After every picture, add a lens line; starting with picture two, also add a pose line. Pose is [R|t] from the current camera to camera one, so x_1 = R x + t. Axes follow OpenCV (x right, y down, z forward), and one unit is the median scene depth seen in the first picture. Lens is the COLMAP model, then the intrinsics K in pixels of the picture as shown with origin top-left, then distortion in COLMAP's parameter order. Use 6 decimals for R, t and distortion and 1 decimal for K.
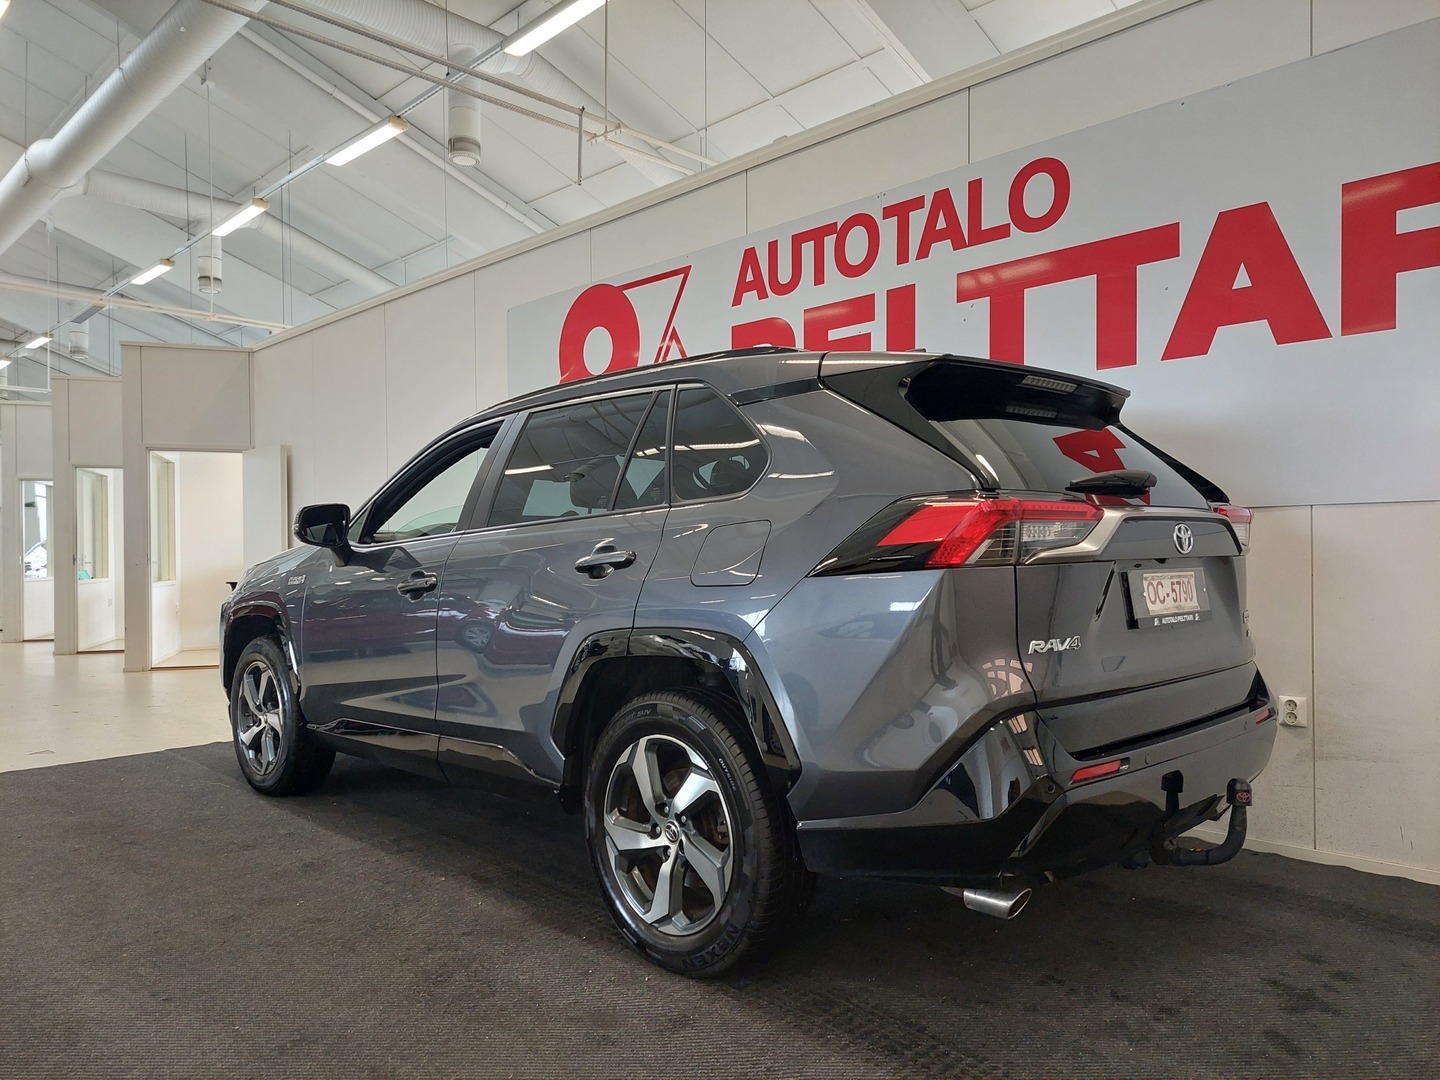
lens RADIAL K [[1051.4, 0, 730.6], [0, 1051.4, 550.4], [0, 0, 1]] dist [0.061968, -0.088430]
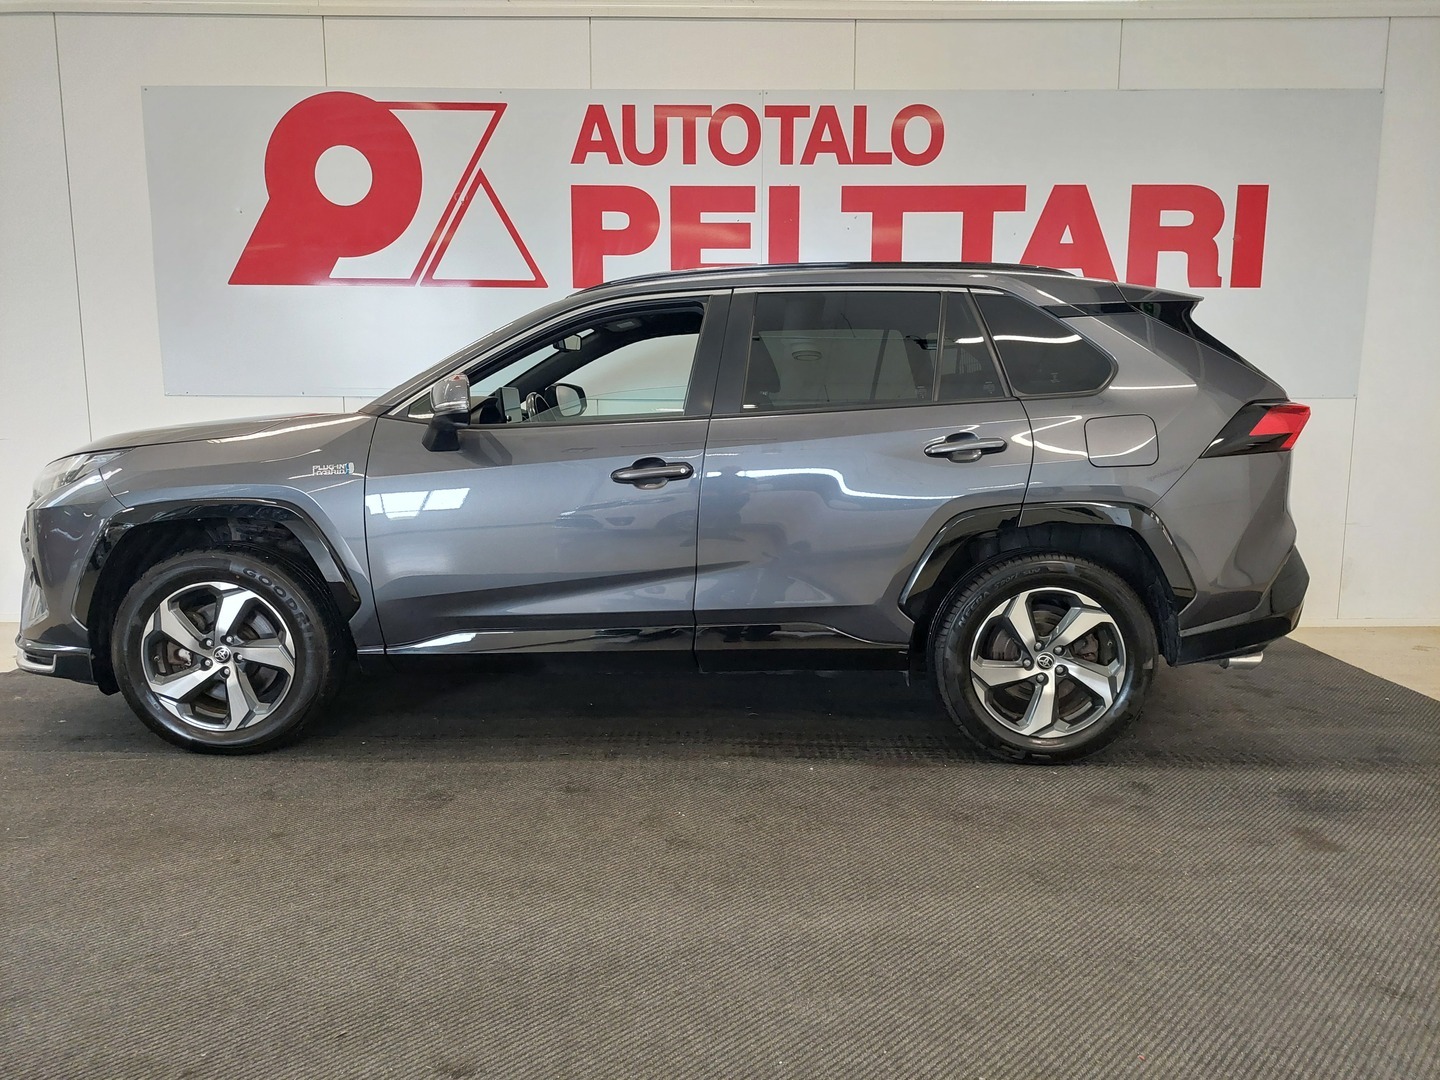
lens RADIAL K [[1034.9, 0, 744.5], [0, 1034.9, 545.1], [0, 0, 1]] dist [0.054903, 0.002554]
pose [[0.694246, -0.085845, 0.714600, -0.684654], [-0.012259, 0.991307, 0.130996, -0.017819], [-0.719633, -0.099704, 0.687159, 0.238983]]
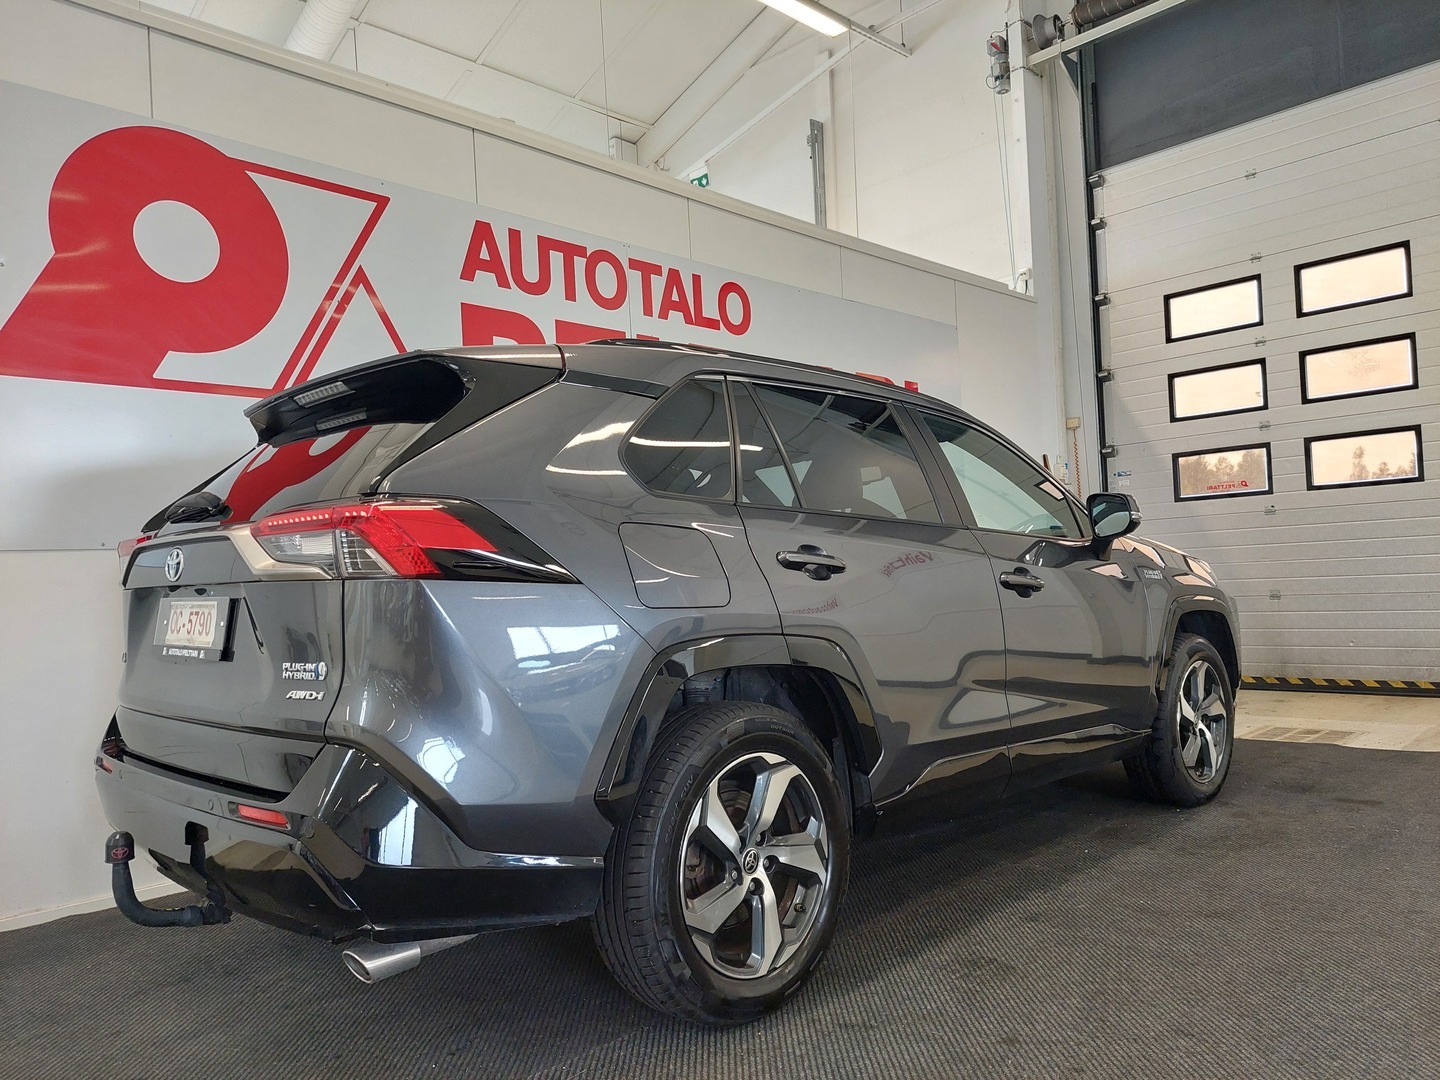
lens RADIAL K [[1017.6, 0, 742.5], [0, 1017.6, 548.4], [0, 0, 1]] dist [0.049099, -0.006266]
pose [[-0.014122, 0.035751, 0.999261, -0.917848], [0.040840, 0.998547, -0.035148, 0.018632], [-0.999066, 0.040314, -0.015562, 0.925832]]
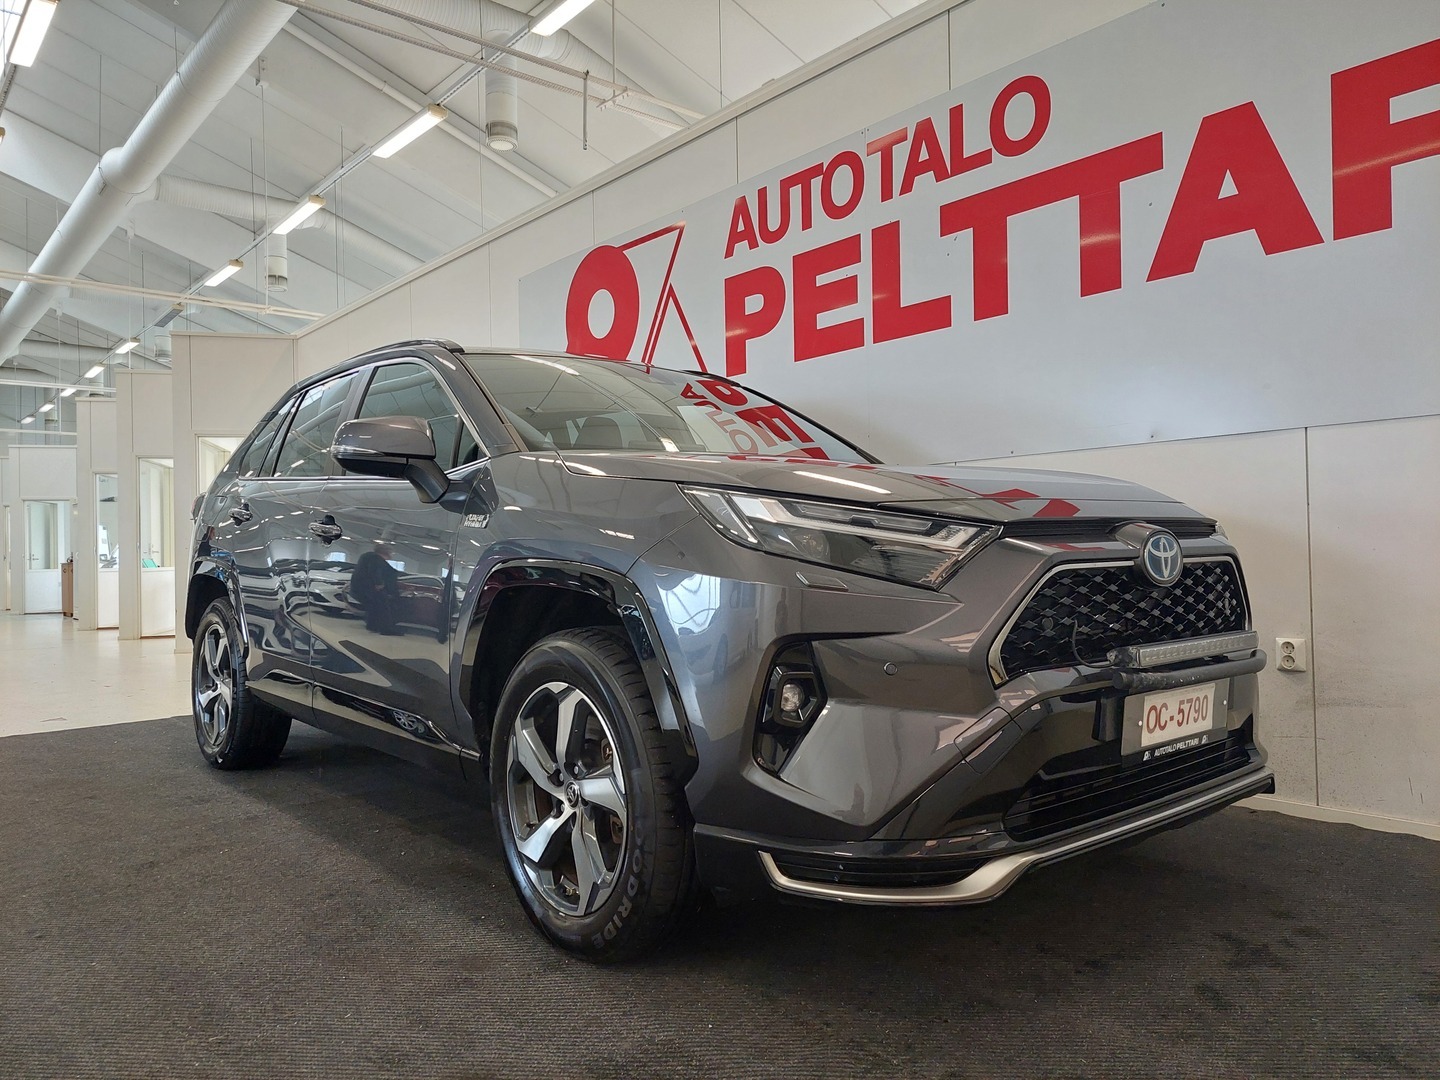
lens RADIAL K [[1049.1, 0, 741.3], [0, 1049.1, 538.2], [0, 0, 1]] dist [0.043534, -0.055909]
pose [[0.997128, -0.014998, -0.074236, 0.097729], [0.014330, 0.999852, -0.009532, 0.041054], [0.074368, 0.008441, 0.997195, 0.043825]]
